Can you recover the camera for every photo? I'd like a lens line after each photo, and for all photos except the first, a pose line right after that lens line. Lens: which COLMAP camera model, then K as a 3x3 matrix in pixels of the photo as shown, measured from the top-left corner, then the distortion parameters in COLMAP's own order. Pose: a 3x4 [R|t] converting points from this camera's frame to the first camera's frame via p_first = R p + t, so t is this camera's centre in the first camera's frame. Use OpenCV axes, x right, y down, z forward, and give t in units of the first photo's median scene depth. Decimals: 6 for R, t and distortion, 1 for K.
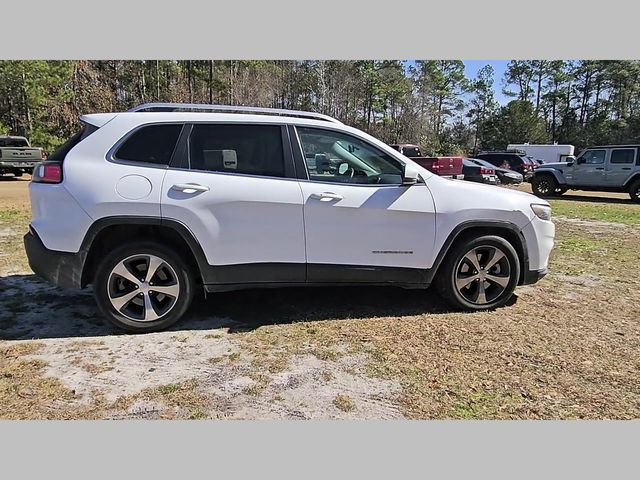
lens RADIAL K [[436.7, 0, 309.9], [0, 436.7, 253.1], [0, 0, 1]] dist [0.010689, -0.007340]
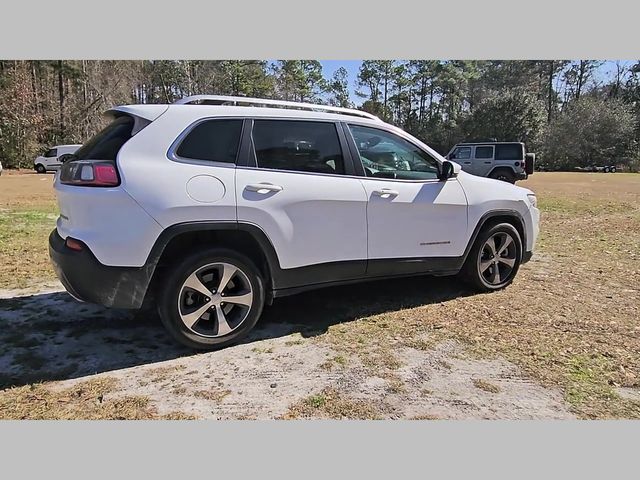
lens RADIAL K [[436.7, 0, 310.2], [0, 436.7, 250.2], [0, 0, 1]] dist [0.010689, -0.007340]
pose [[0.951260, -0.068471, 0.300692, -0.436185], [0.067690, 0.997621, 0.013028, -0.020248], [-0.300869, 0.007961, 0.953632, 0.076709]]
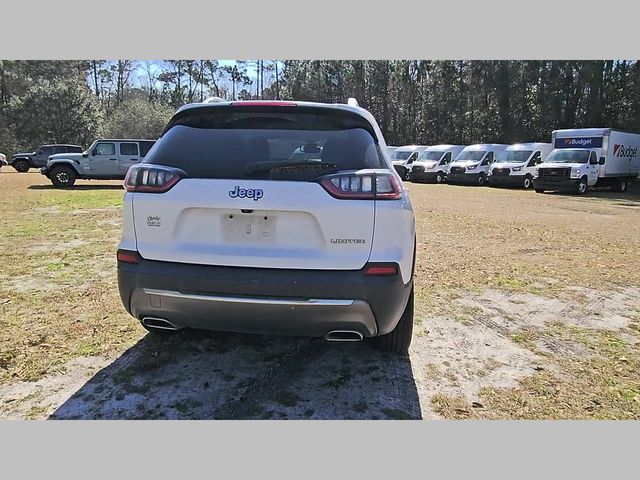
lens RADIAL K [[436.7, 0, 309.8], [0, 436.7, 250.7], [0, 0, 1]] dist [0.010689, -0.007340]
pose [[0.292861, -0.203086, 0.934338, -1.239887], [0.182835, 0.971046, 0.153757, -0.197148], [-0.938511, 0.125801, 0.321513, 0.832452]]
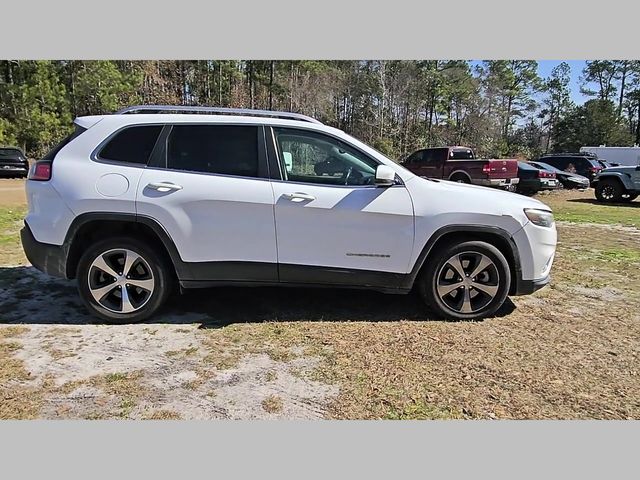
lens RADIAL K [[436.7, 0, 310.6], [0, 436.7, 251.4], [0, 0, 1]] dist [0.010689, -0.007340]
pose [[0.990199, 0.032082, -0.135928, 0.201331], [-0.033334, 0.999420, -0.006942, 0.000746], [0.135627, 0.011405, 0.990694, 0.017331]]
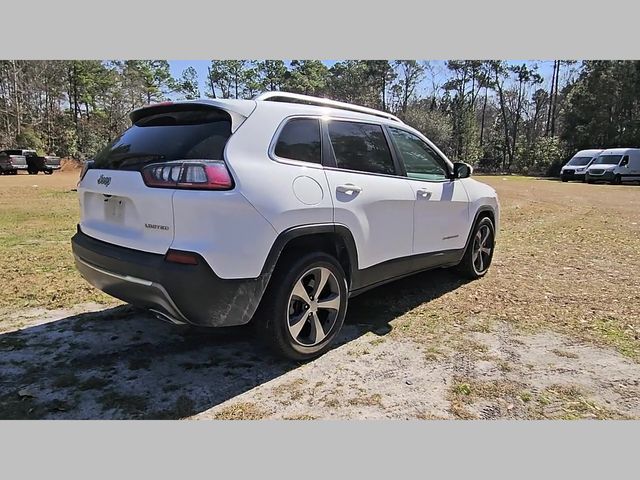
lens RADIAL K [[436.7, 0, 309.3], [0, 436.7, 251.6], [0, 0, 1]] dist [0.010689, -0.007340]
pose [[0.795594, -0.124806, 0.592835, -0.841669], [0.124229, 0.991365, 0.041989, -0.061945], [-0.592956, 0.040241, 0.804229, 0.289839]]
